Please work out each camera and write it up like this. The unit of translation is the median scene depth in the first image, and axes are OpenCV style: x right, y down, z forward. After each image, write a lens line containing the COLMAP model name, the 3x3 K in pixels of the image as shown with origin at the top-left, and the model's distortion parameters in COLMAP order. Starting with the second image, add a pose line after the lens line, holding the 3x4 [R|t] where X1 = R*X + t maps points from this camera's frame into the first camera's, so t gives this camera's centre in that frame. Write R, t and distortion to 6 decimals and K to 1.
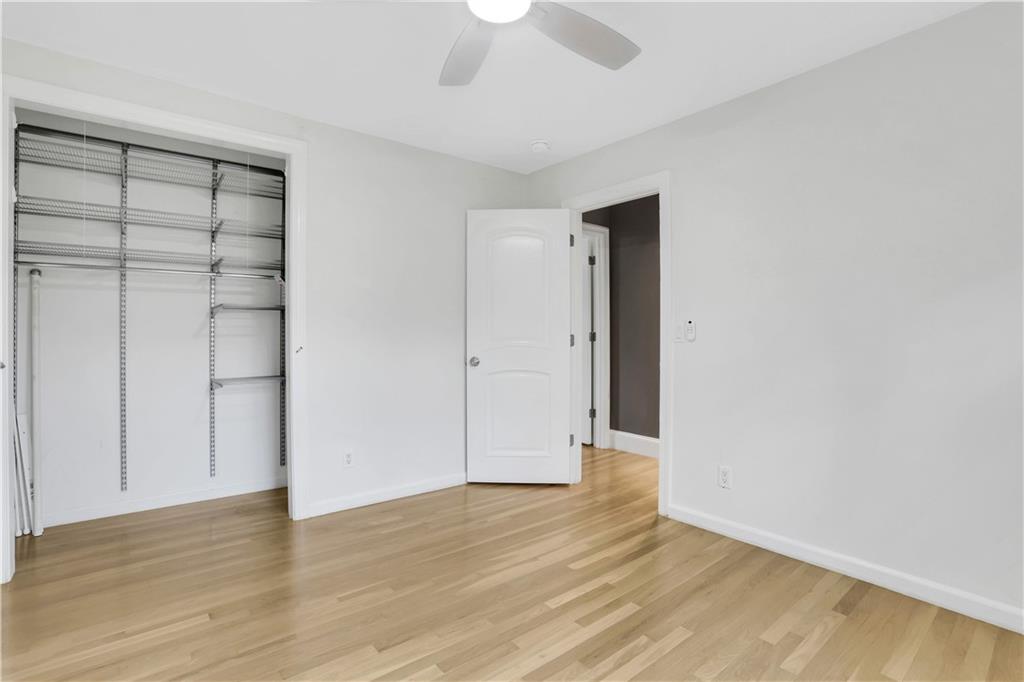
lens RADIAL K [[490.0, 0, 509.6], [0, 490.0, 332.1], [0, 0, 1]] dist [-0.048561, 0.001450]
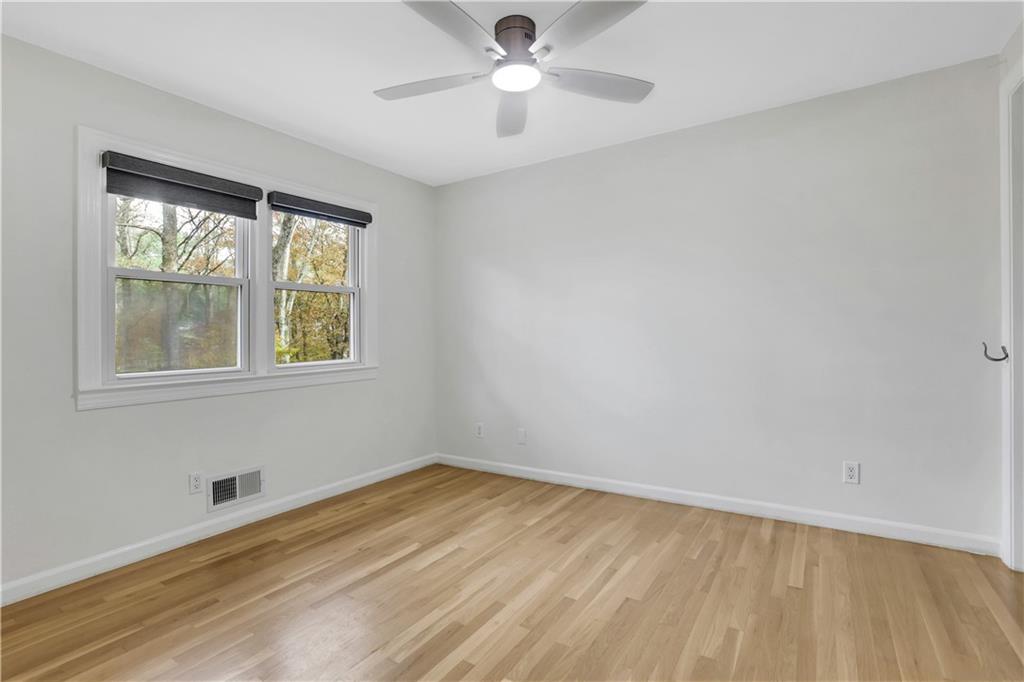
lens RADIAL K [[490.0, 0, 509.6], [0, 490.0, 332.1], [0, 0, 1]] dist [-0.048561, 0.001450]
pose [[-0.952705, 0.015544, -0.303499, 0.358043], [0.014516, 0.999879, 0.005642, -0.012560], [0.303549, 0.000969, -0.952815, 2.007139]]
